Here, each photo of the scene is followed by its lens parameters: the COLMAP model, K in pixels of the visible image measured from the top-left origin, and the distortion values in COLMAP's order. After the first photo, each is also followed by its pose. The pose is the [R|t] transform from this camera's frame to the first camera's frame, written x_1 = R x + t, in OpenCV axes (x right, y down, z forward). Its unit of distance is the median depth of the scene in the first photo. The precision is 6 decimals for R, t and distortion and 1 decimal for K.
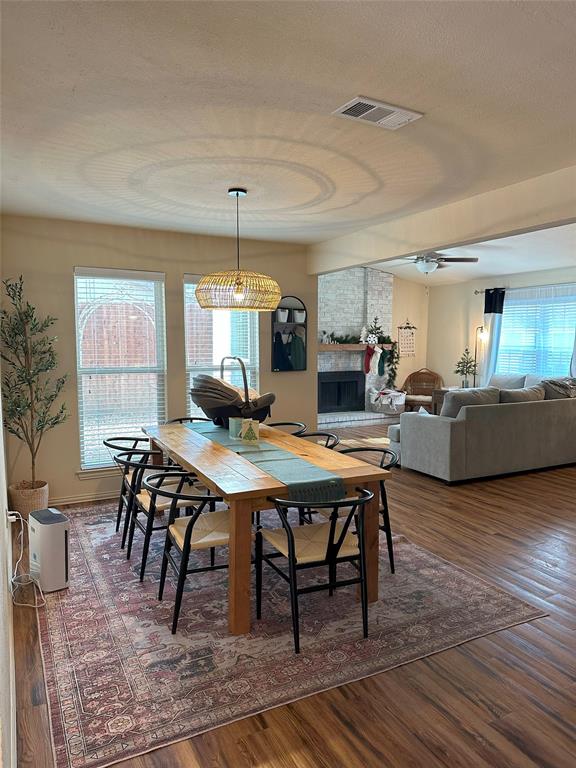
lens RADIAL K [[532.5, 0, 288.0], [0, 532.5, 384.0], [0, 0, 1]] dist [0.186337, -0.332795]
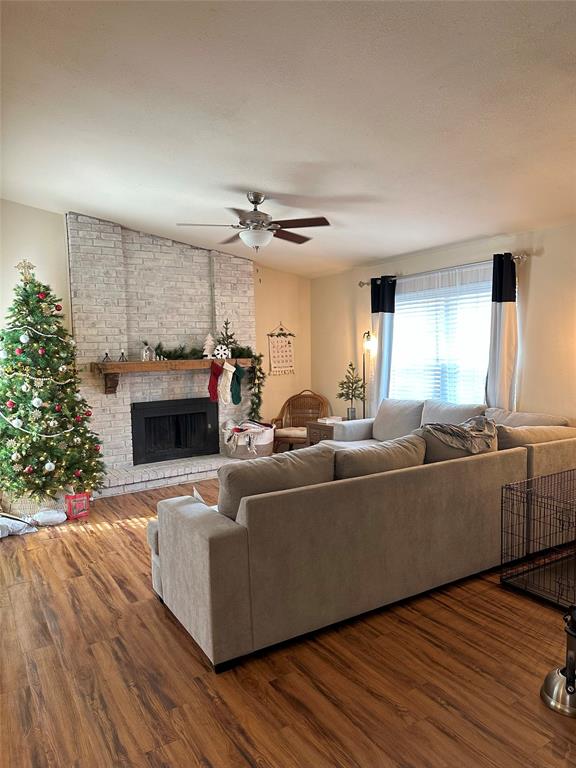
lens RADIAL K [[532.5, 0, 288.0], [0, 532.5, 384.0], [0, 0, 1]] dist [0.186337, -0.332795]
pose [[0.996786, -0.029140, 0.074629, 0.190412], [0.030344, 0.999426, -0.015049, -0.029281], [-0.074148, 0.017266, 0.997098, 0.301051]]
